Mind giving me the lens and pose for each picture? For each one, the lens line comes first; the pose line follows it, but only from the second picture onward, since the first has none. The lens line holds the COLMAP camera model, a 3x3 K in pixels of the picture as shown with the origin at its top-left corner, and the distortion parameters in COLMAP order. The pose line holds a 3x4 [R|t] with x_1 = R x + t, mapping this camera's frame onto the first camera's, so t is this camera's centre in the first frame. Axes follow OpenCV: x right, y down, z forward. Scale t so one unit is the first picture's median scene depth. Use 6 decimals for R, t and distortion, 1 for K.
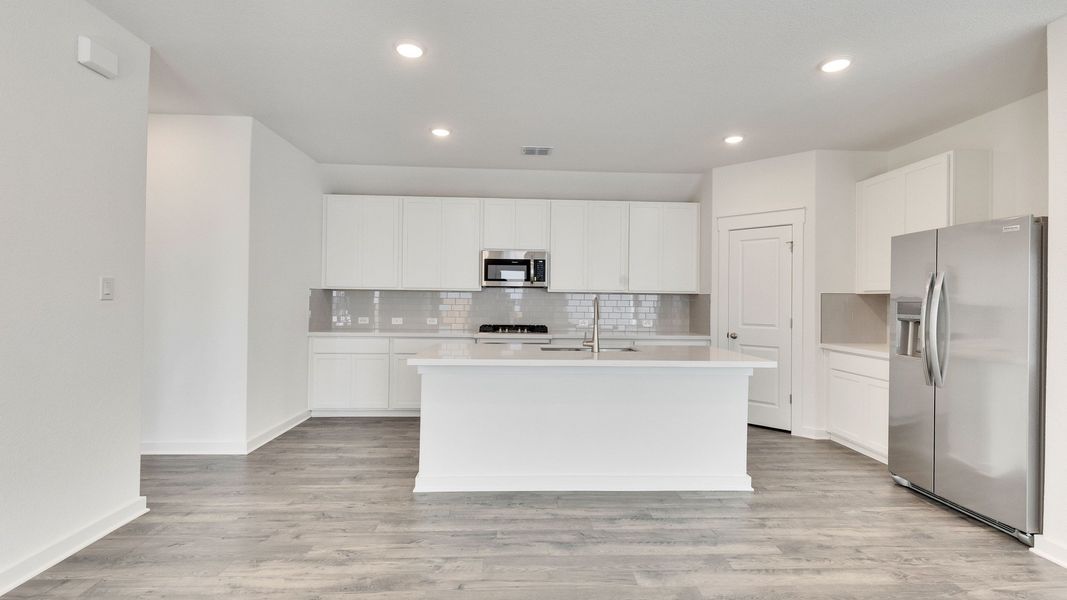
lens RADIAL K [[470.8, 0, 534.7], [0, 470.8, 297.7], [0, 0, 1]] dist [0.004979, -0.001609]
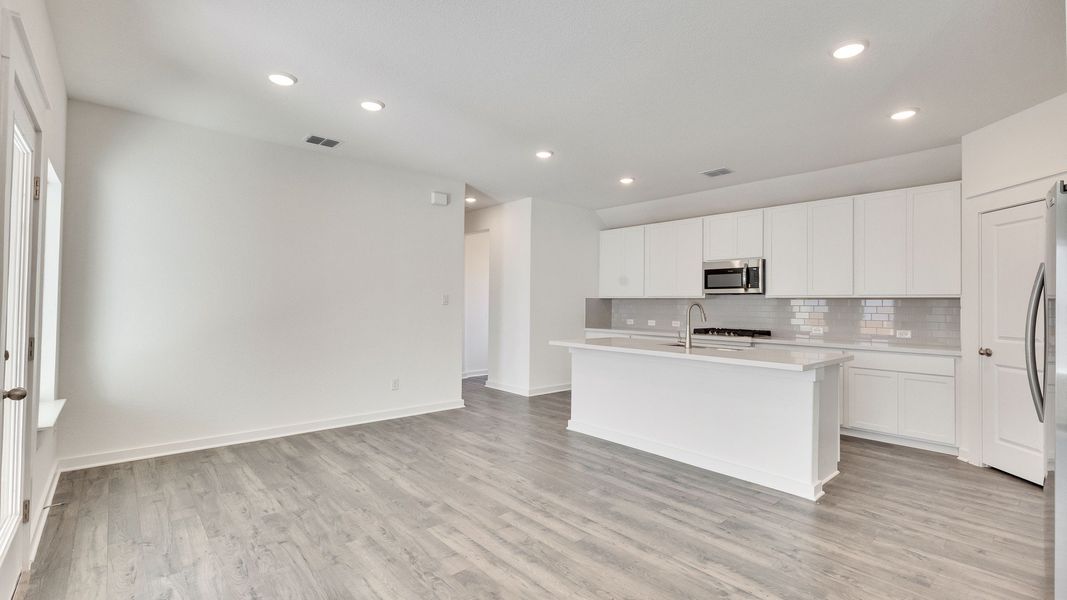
lens RADIAL K [[470.8, 0, 538.7], [0, 470.8, 298.6], [0, 0, 1]] dist [0.004979, -0.001609]
pose [[0.633964, -0.014416, -0.773228, 0.698773], [0.001359, 0.999845, -0.017527, 0.009190], [0.773361, 0.010060, 0.633886, -0.043525]]
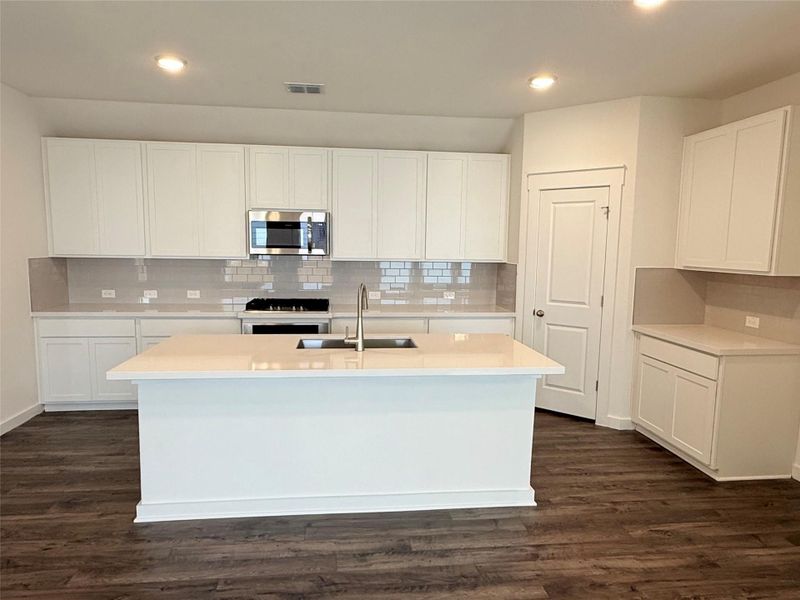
lens RADIAL K [[515.2, 0, 396.2], [0, 515.2, 306.2], [0, 0, 1]] dist [-0.002959, 0.006840]
pose [[0.997616, -0.004813, 0.068843, 0.112614], [-0.003838, 0.992151, 0.124984, -0.064671], [-0.068904, -0.124950, 0.989768, 0.091606]]
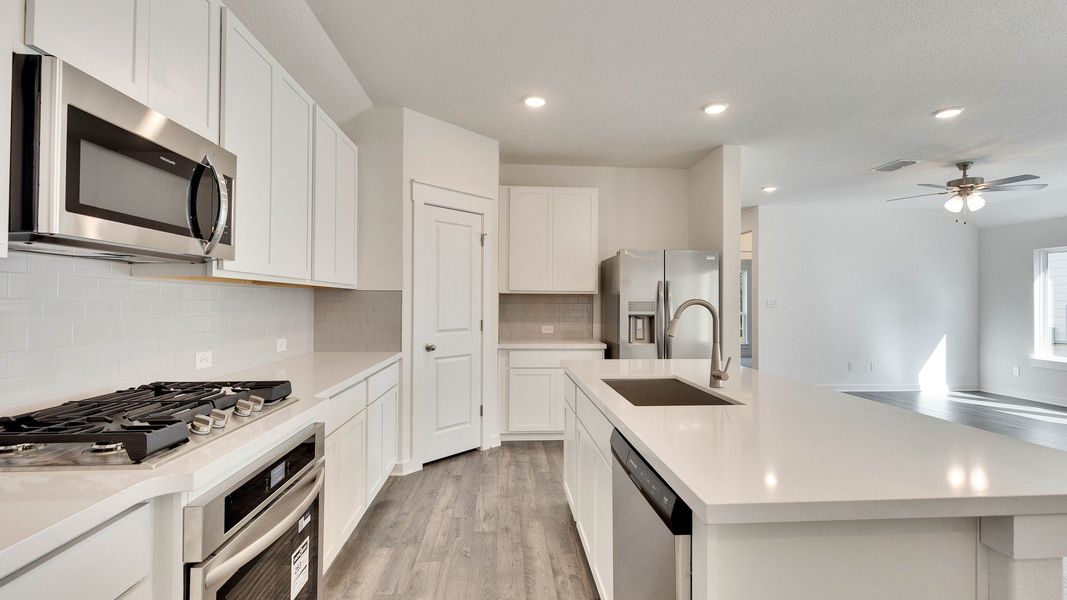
lens RADIAL K [[481.5, 0, 532.6], [0, 481.5, 299.7], [0, 0, 1]] dist [0.005031, -0.001668]
pose [[-0.016275, -0.007934, 0.999836, -0.428941], [-0.014014, 0.999872, 0.007706, -0.003296], [-0.999769, -0.013886, -0.016384, 1.076333]]
